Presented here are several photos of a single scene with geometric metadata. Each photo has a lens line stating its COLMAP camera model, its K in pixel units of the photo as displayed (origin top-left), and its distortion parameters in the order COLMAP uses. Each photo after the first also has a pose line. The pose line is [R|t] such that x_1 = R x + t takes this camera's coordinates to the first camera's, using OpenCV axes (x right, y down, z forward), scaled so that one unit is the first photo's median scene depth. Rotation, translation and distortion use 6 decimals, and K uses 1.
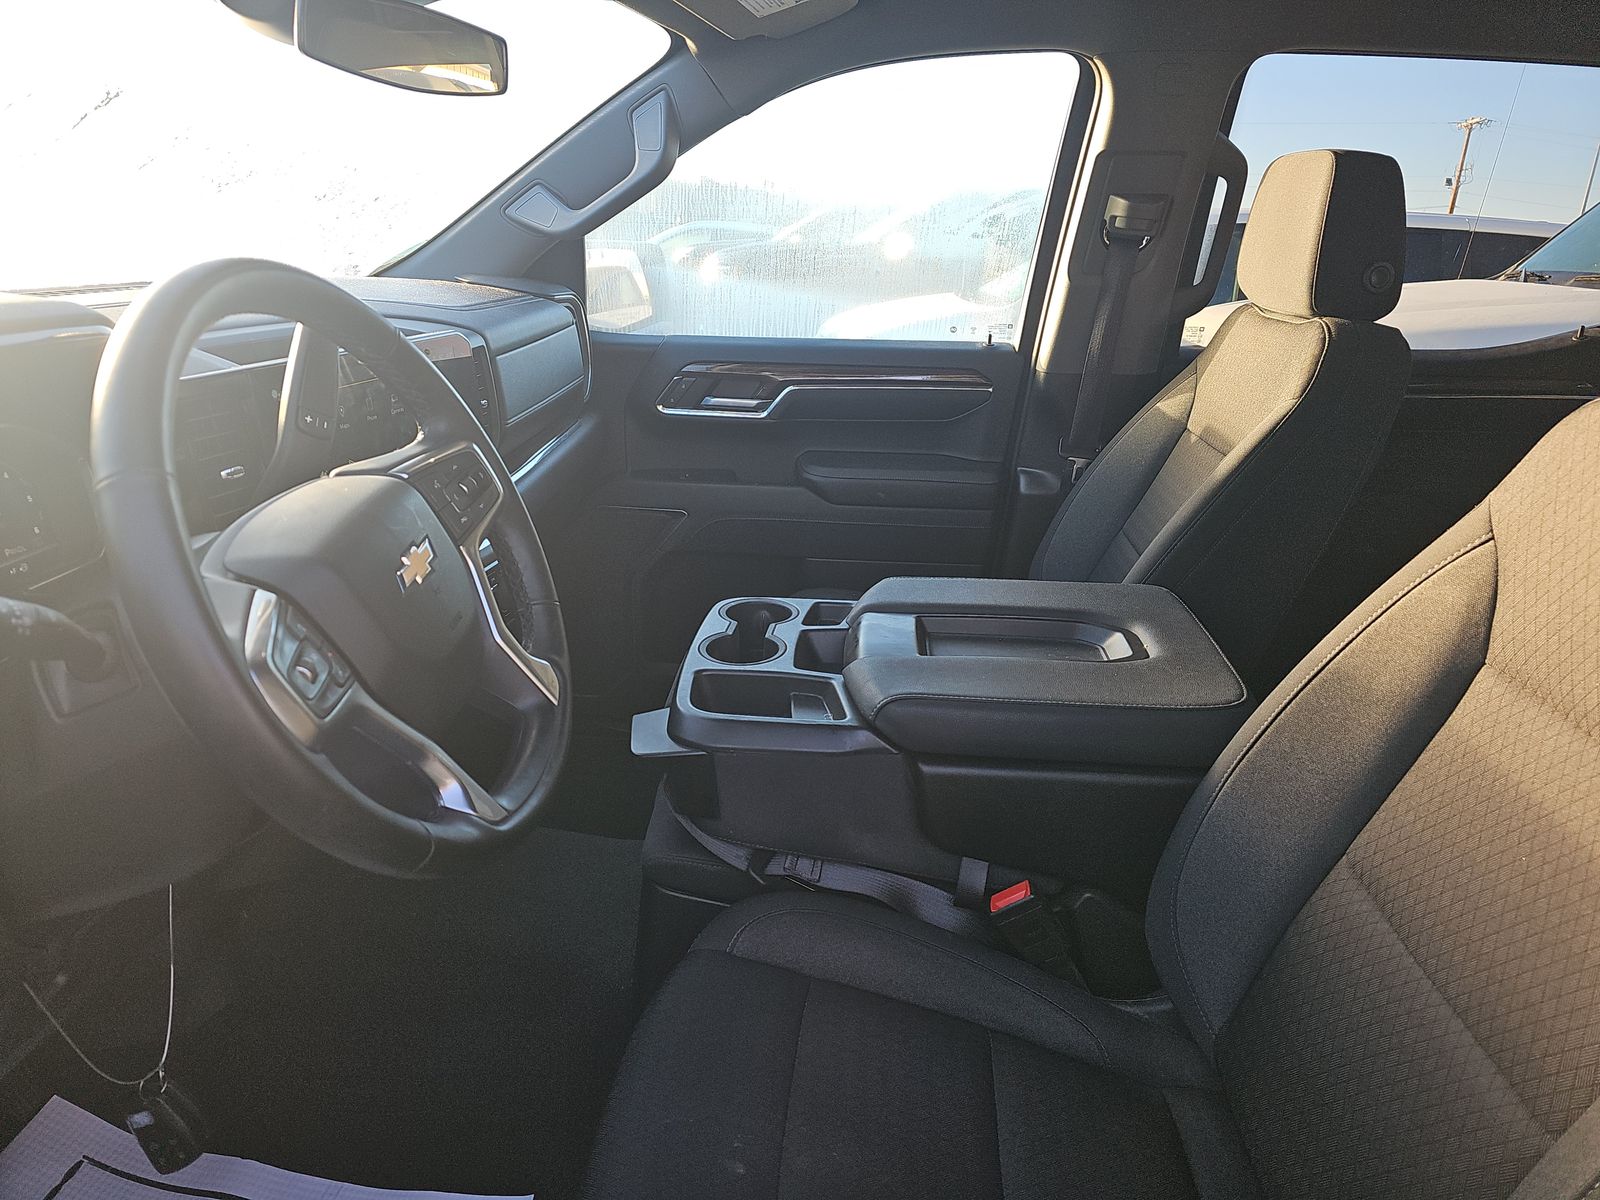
lens RADIAL K [[1080.8, 0, 797.1], [0, 1080.8, 601.0], [0, 0, 1]] dist [0.030598, -0.006478]
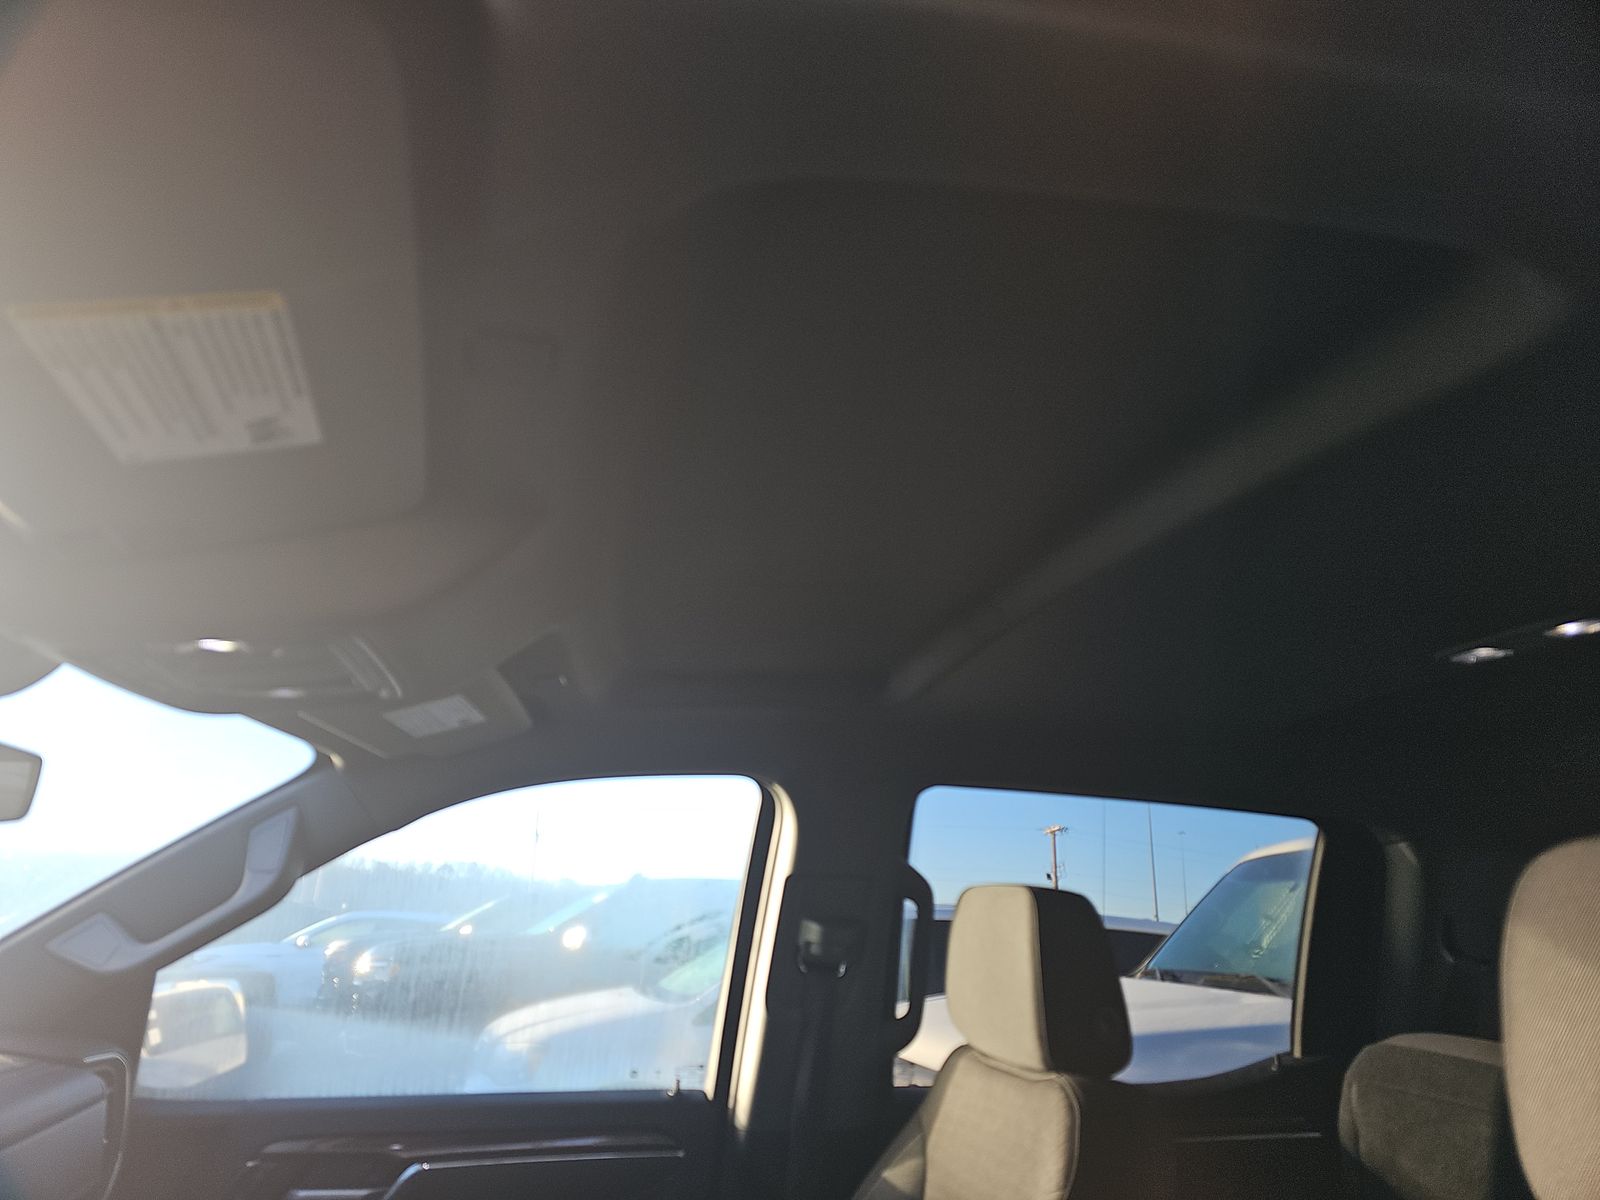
lens RADIAL K [[1080.8, 0, 797.1], [0, 1080.8, 601.0], [0, 0, 1]] dist [0.030598, -0.006478]
pose [[0.960843, 0.074726, 0.266828, 0.015917], [0.092468, 0.821284, -0.562977, -0.071041], [-0.261211, 0.565605, 0.782215, 0.117142]]
